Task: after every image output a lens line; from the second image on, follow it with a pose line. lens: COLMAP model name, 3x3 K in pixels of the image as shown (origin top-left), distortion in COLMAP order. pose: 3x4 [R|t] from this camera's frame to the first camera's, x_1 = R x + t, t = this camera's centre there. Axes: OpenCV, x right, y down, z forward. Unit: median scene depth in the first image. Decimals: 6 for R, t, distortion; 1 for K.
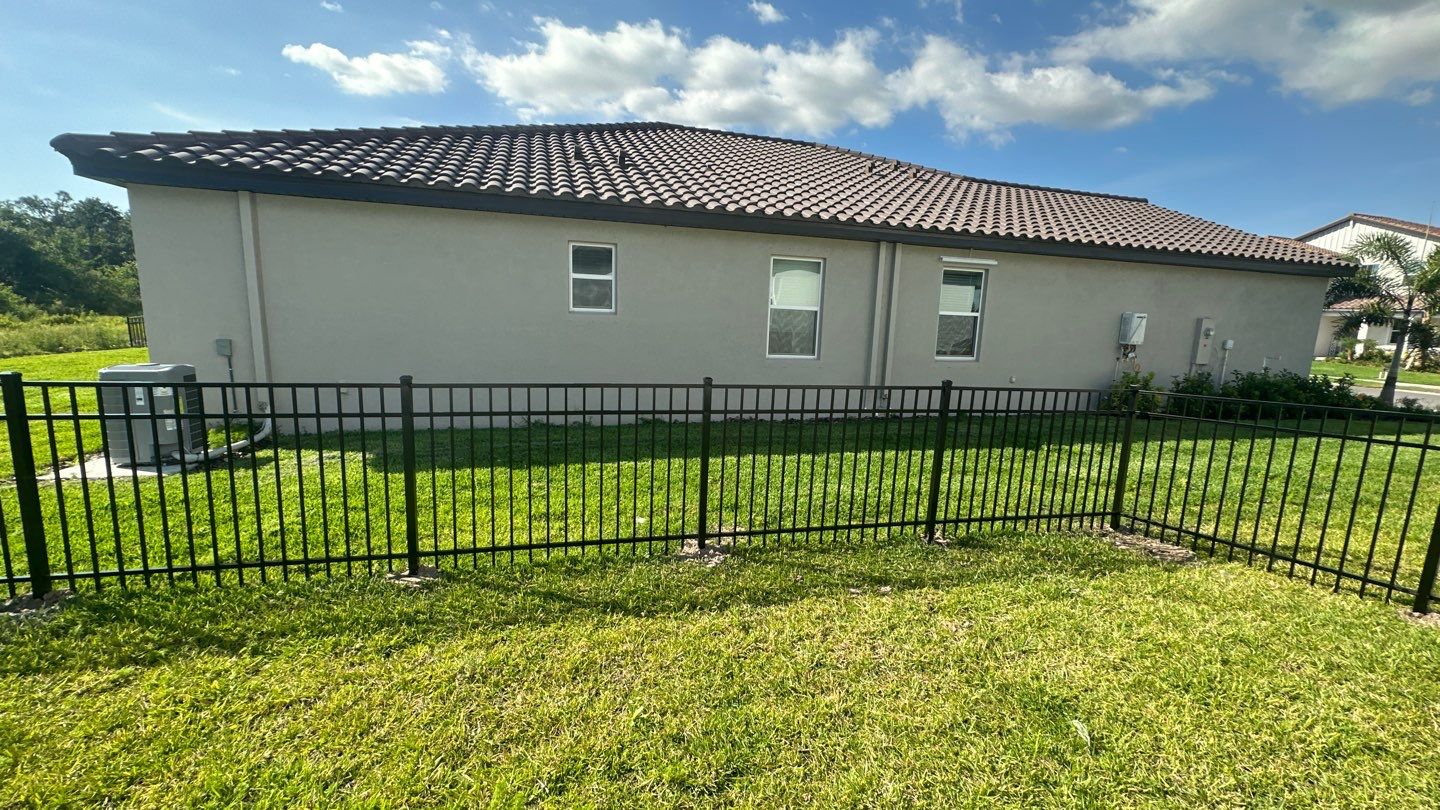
lens RADIAL K [[571.9, 0, 720.6], [0, 571.9, 404.3], [0, 0, 1]] dist [-0.000982, -0.000772]
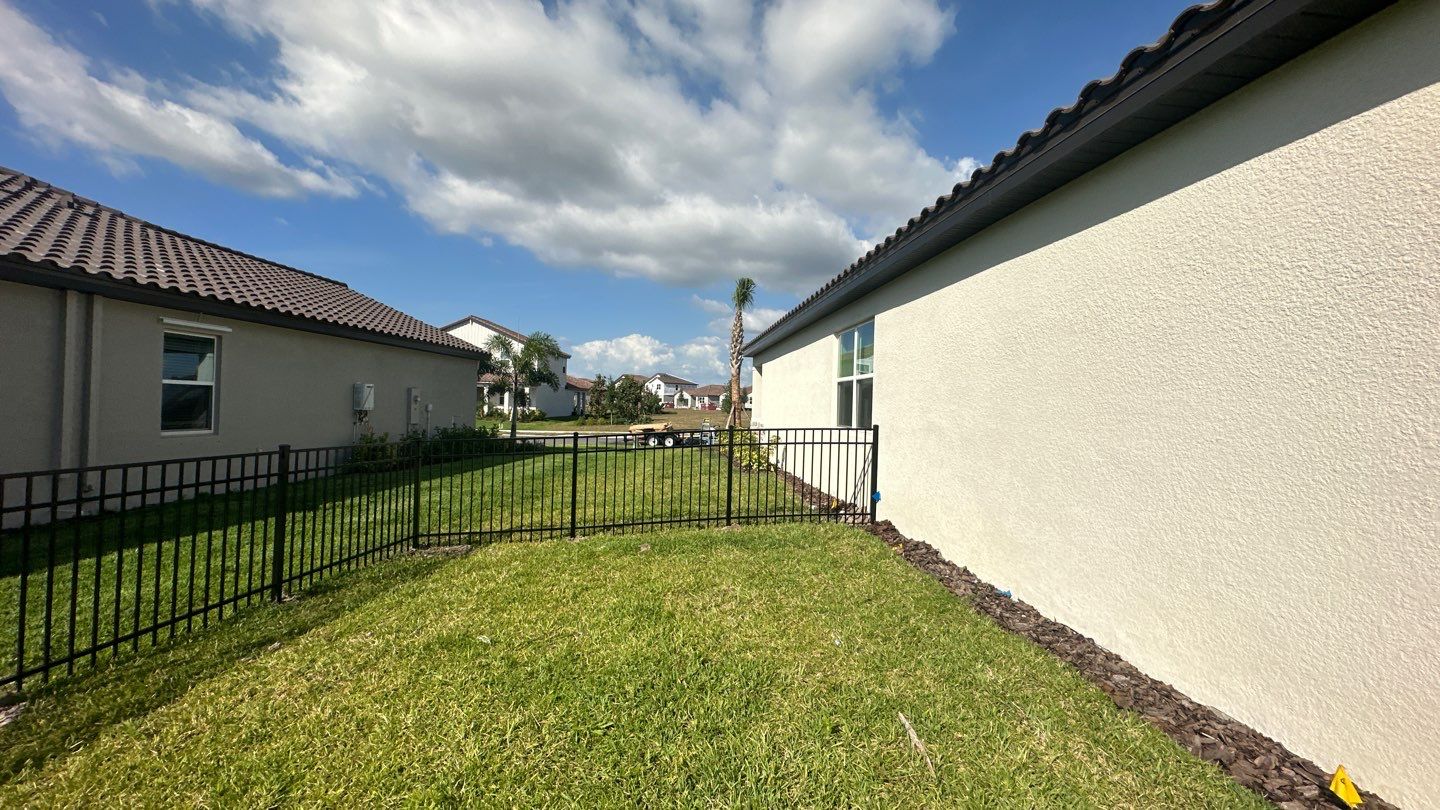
lens RADIAL K [[575.9, 0, 714.1], [0, 575.9, 401.8], [0, 0, 1]] dist [-0.001013, -0.000123]
pose [[0.333019, -0.020602, 0.942695, -0.167734], [0.136696, 0.990254, -0.026649, 0.007778], [-0.932959, 0.137737, 0.332590, -0.062917]]
